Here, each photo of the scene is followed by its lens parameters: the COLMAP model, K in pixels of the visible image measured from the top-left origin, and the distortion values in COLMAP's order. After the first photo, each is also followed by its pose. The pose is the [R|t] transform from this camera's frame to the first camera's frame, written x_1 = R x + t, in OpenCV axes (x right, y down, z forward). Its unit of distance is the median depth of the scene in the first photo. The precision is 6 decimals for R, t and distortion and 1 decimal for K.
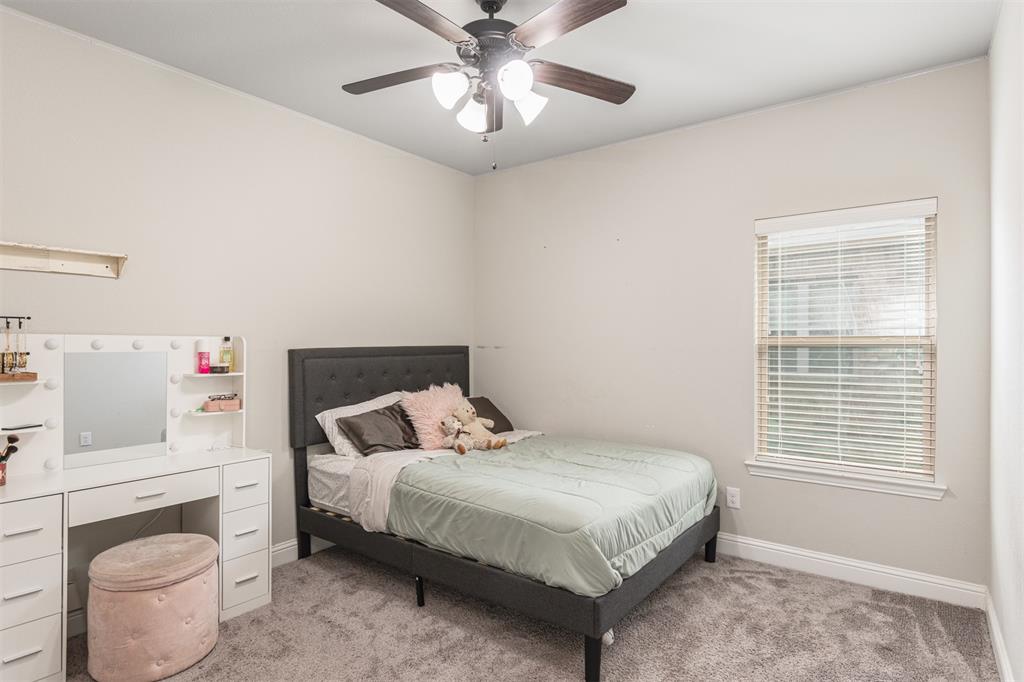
lens RADIAL K [[553.3, 0, 510.0], [0, 553.3, 339.0], [0, 0, 1]] dist [-0.011174, -0.000442]
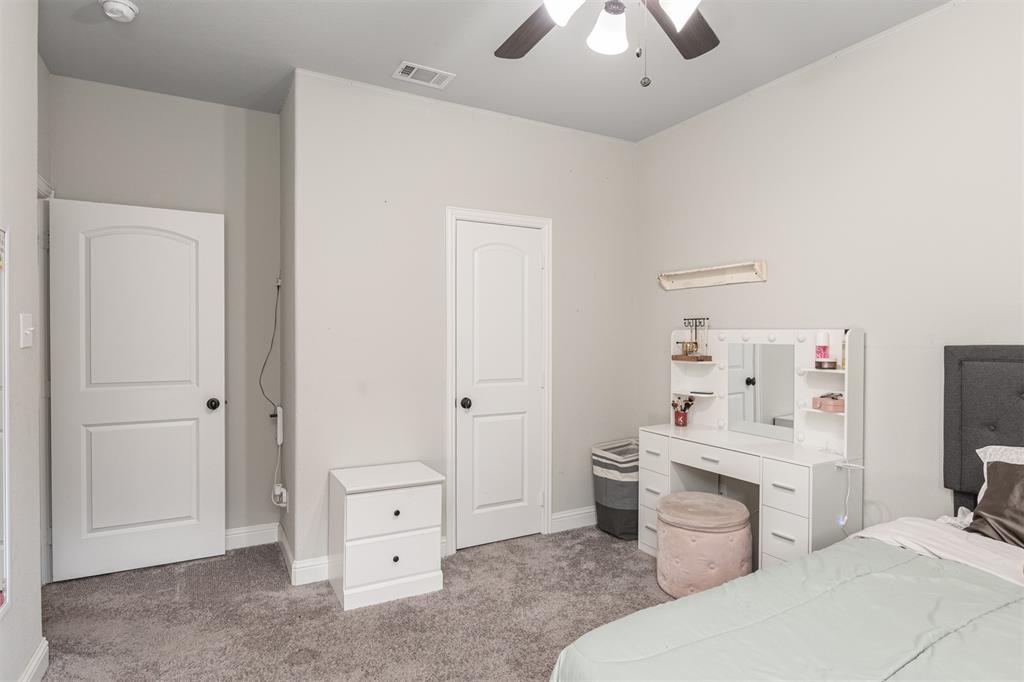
lens RADIAL K [[553.3, 0, 508.5], [0, 553.3, 342.9], [0, 0, 1]] dist [-0.011174, -0.000442]
pose [[-0.427563, 0.008805, -0.903942, 0.547822], [0.001470, 0.999958, 0.009045, 0.009233], [0.903984, 0.002539, -0.427558, 0.932703]]
